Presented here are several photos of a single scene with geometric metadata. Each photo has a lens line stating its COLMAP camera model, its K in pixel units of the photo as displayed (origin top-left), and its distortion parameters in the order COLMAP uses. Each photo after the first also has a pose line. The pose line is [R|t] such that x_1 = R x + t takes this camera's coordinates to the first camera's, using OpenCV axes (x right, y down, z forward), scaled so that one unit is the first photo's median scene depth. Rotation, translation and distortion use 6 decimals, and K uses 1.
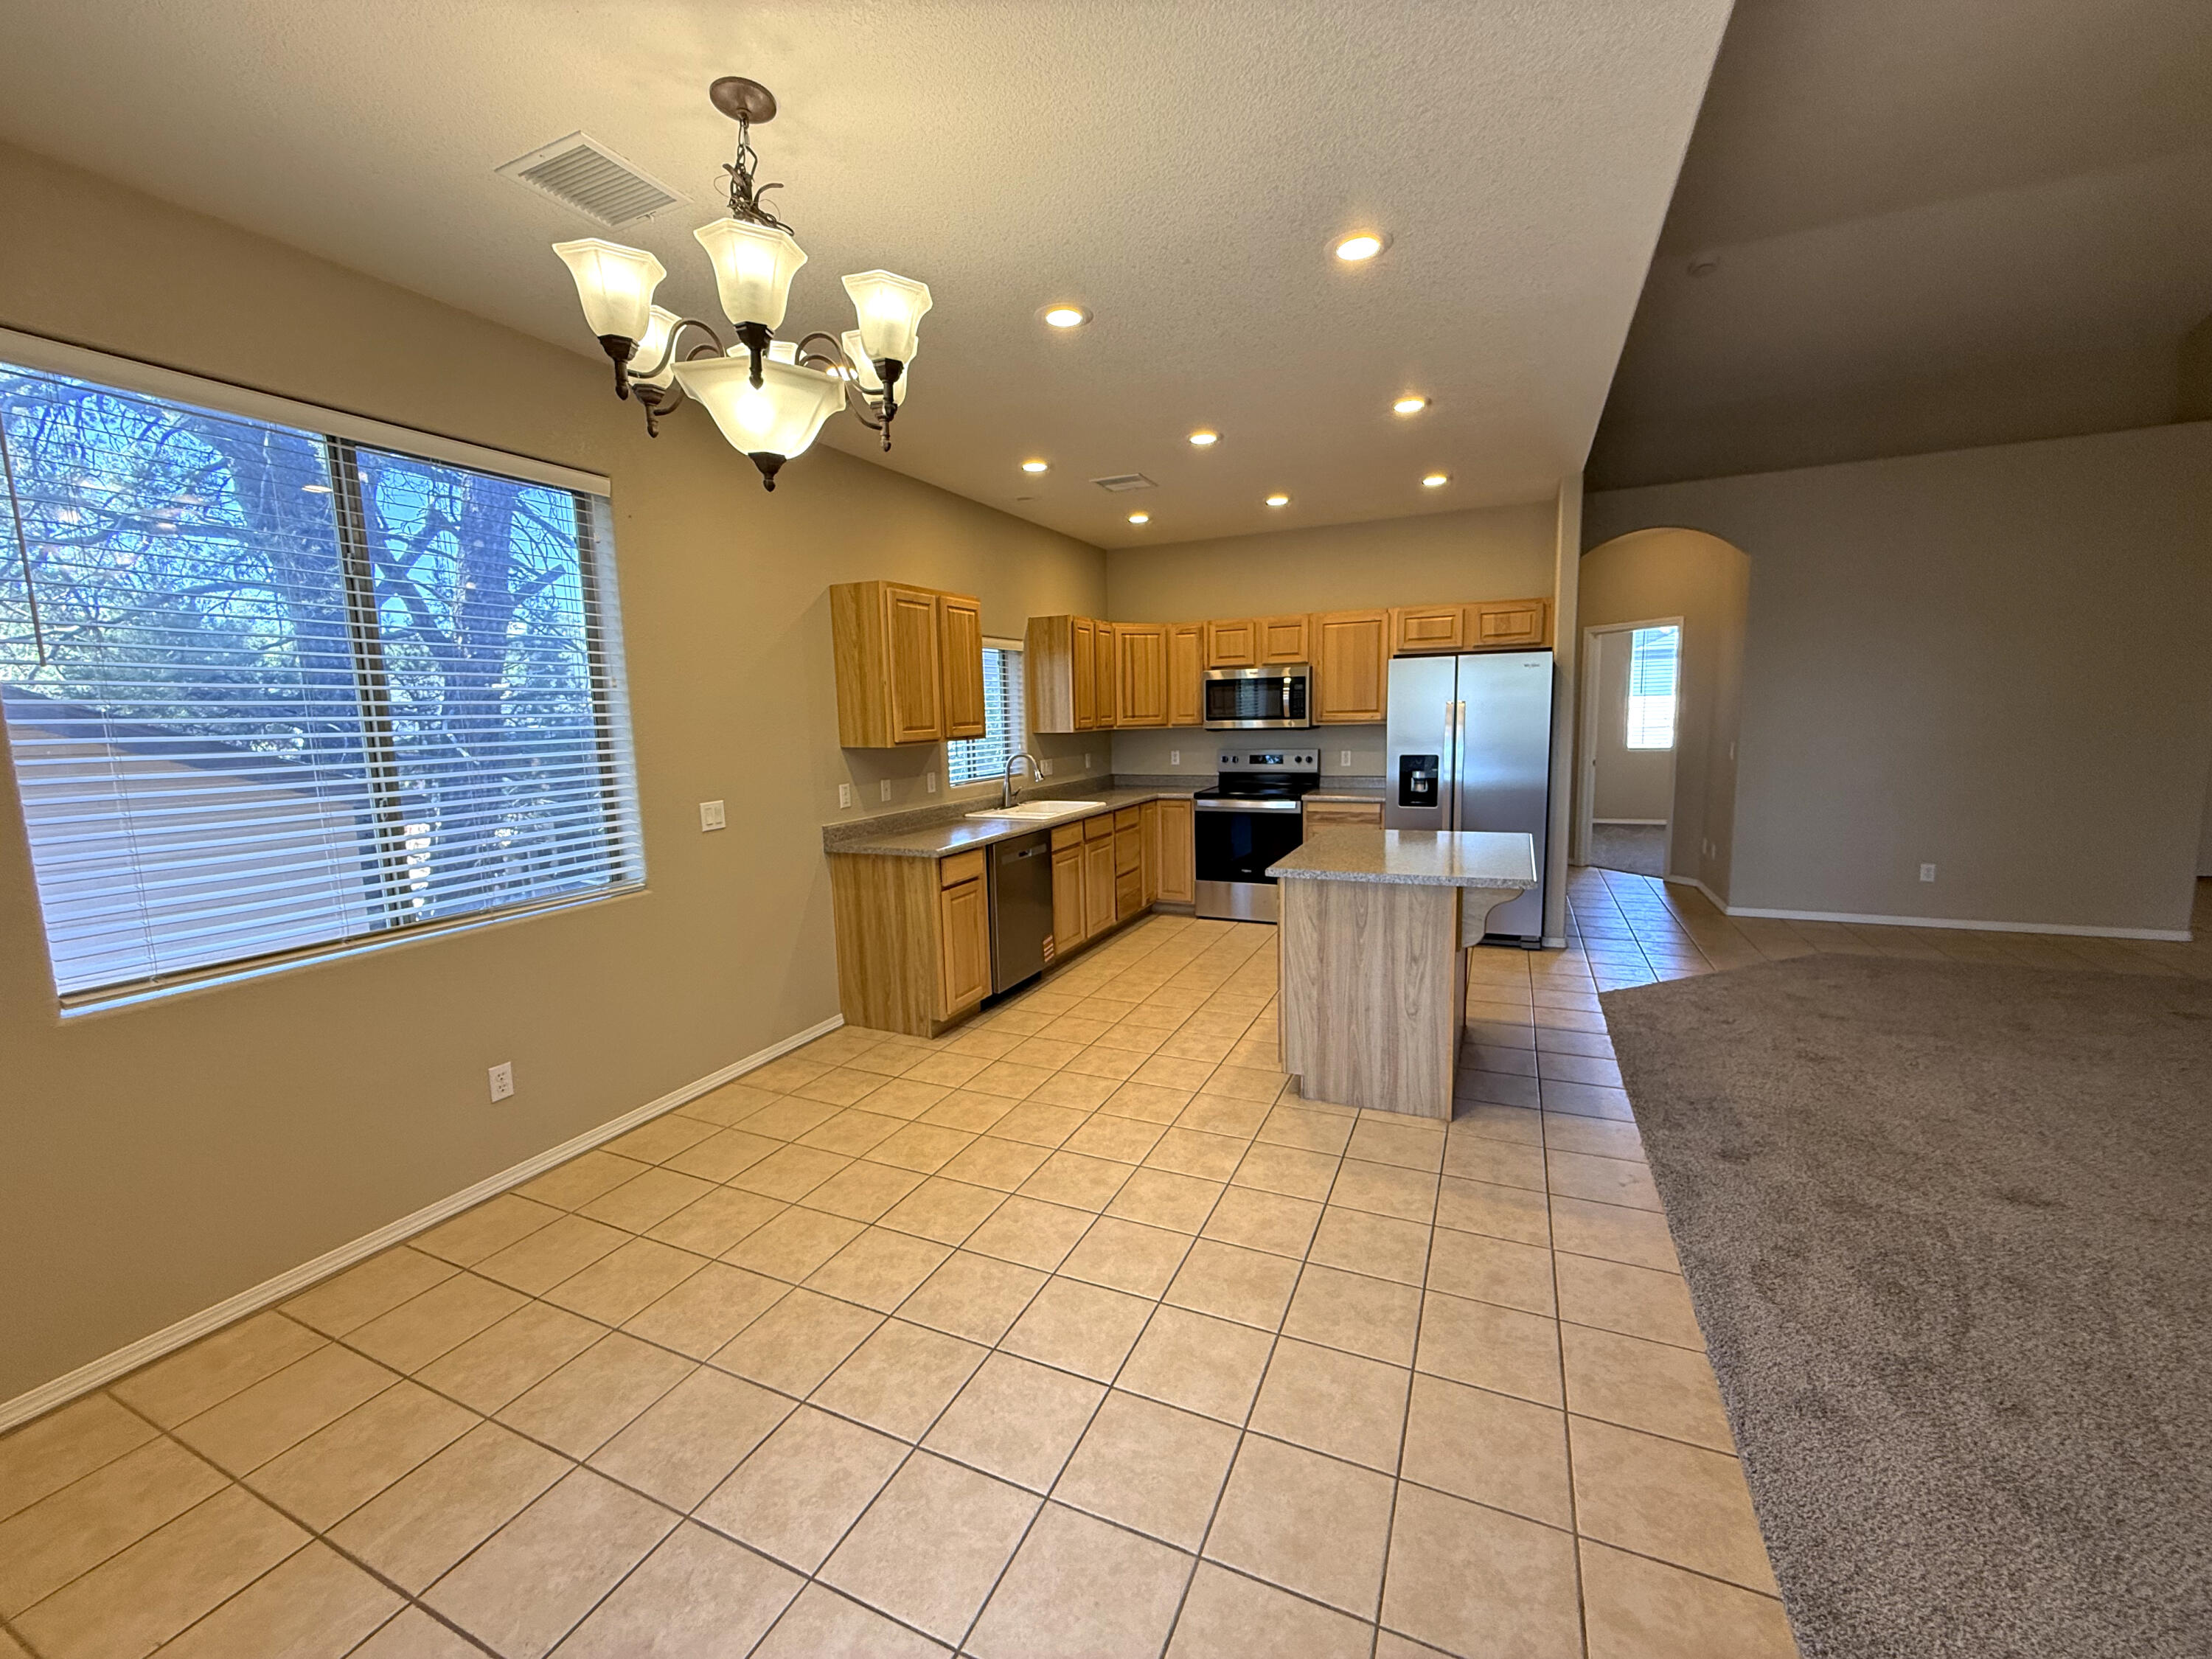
lens RADIAL K [[886.4, 0, 1099.9], [0, 886.4, 823.5], [0, 0, 1]] dist [0.000310, 0.000838]
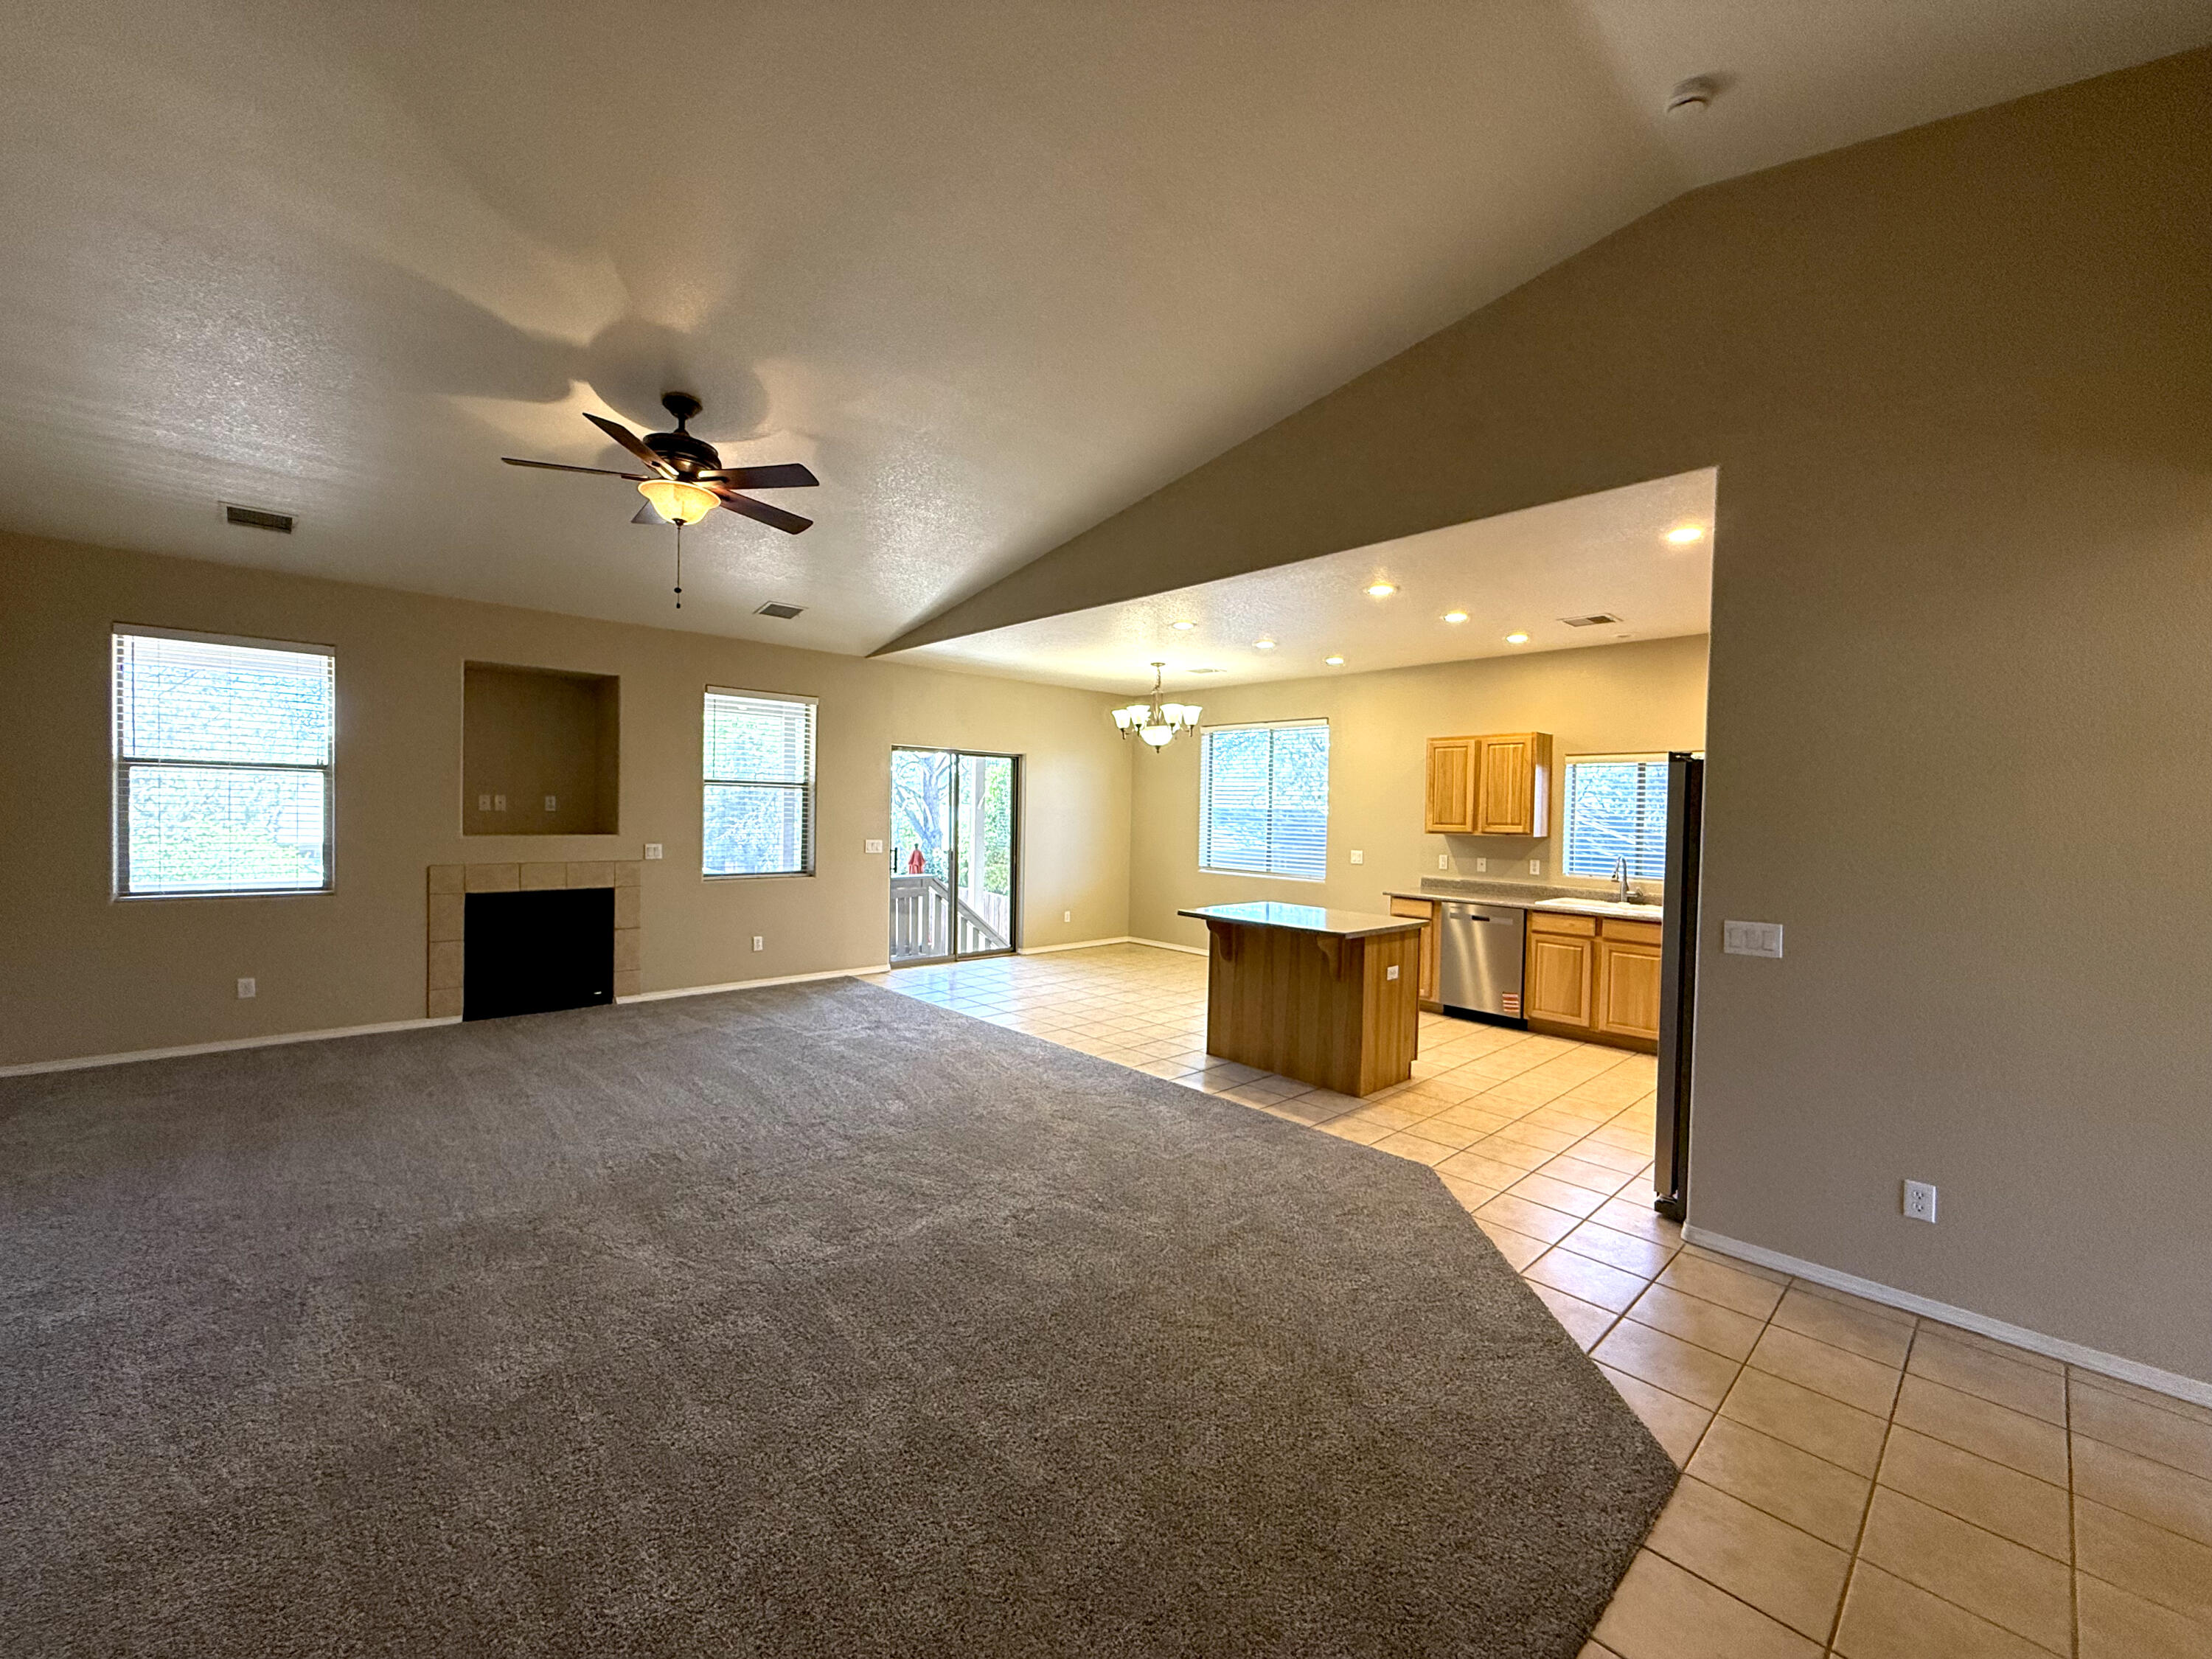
lens RADIAL K [[886.4, 0, 1102.0], [0, 886.4, 829.8], [0, 0, 1]] dist [0.000310, 0.000838]
pose [[-0.377943, 0.047633, -0.924603, 1.982565], [-0.123421, 0.987170, 0.101306, -0.239405], [0.917566, 0.152403, -0.367215, 1.332220]]
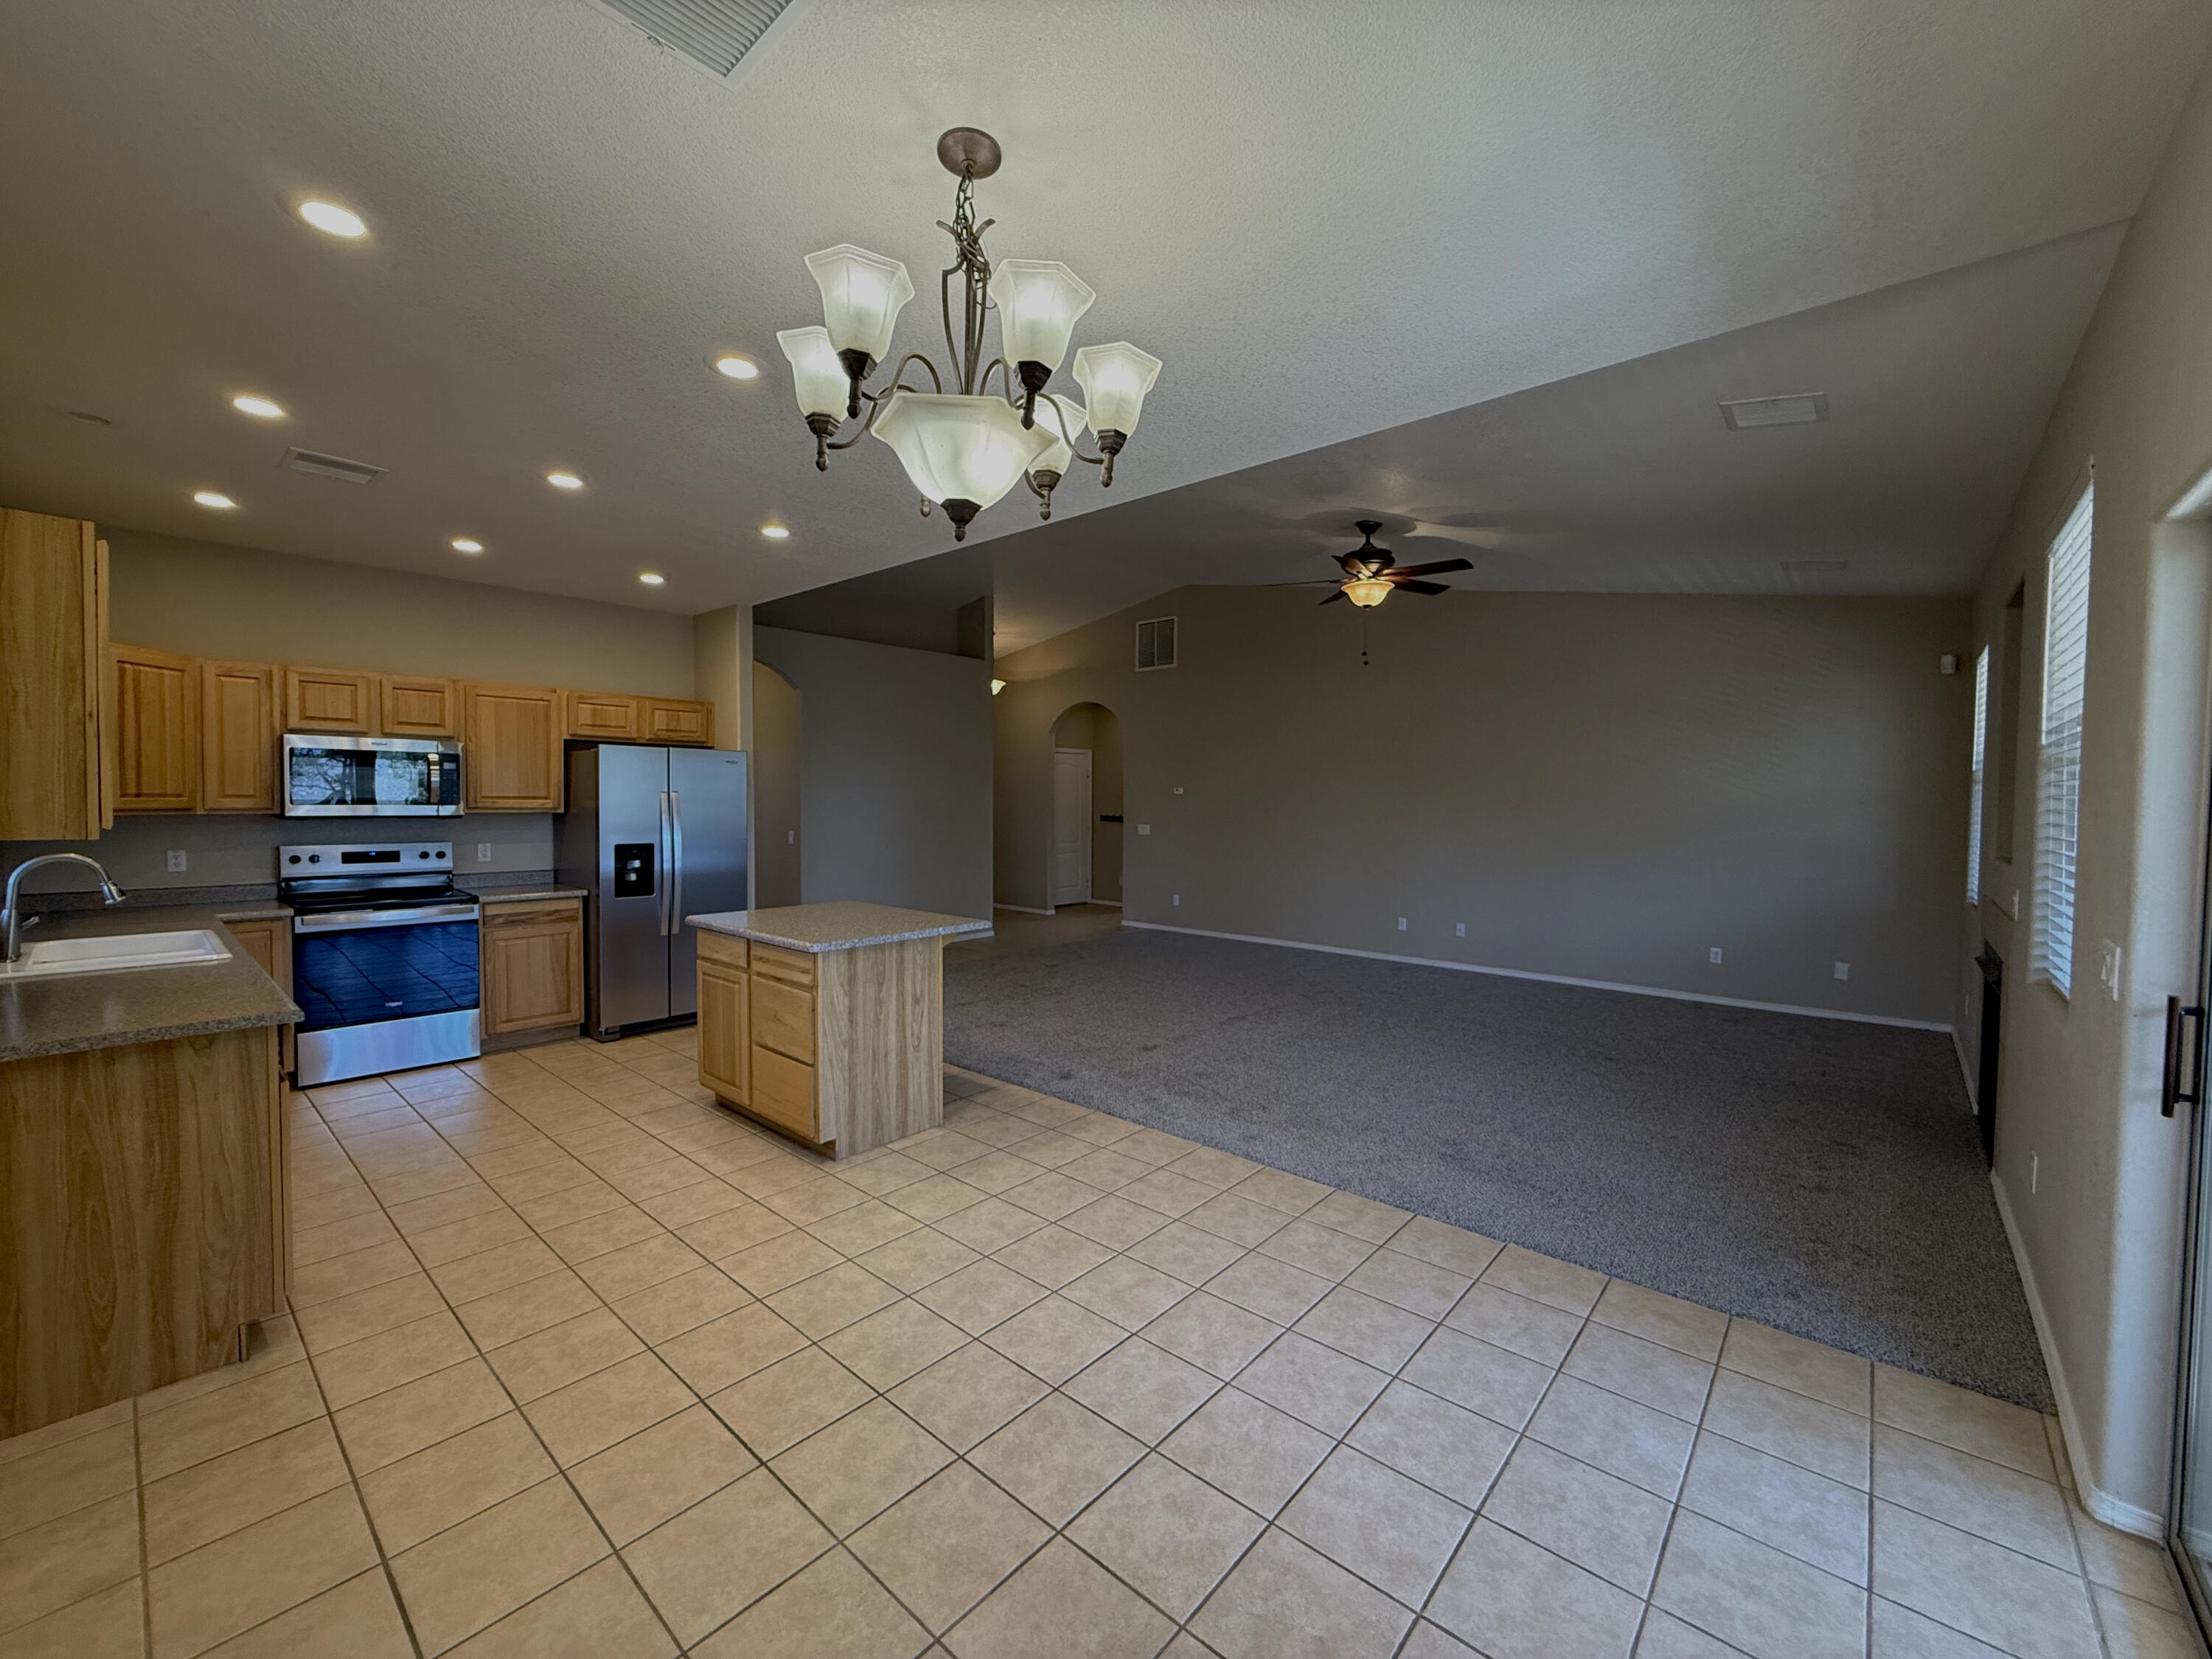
lens RADIAL K [[886.4, 0, 1098.4], [0, 886.4, 820.1], [0, 0, 1]] dist [0.000310, 0.000838]
pose [[0.289218, 0.006534, 0.957241, -0.715274], [0.103335, 0.993920, -0.038006, -0.021215], [-0.951669, 0.109909, 0.286784, 0.369199]]
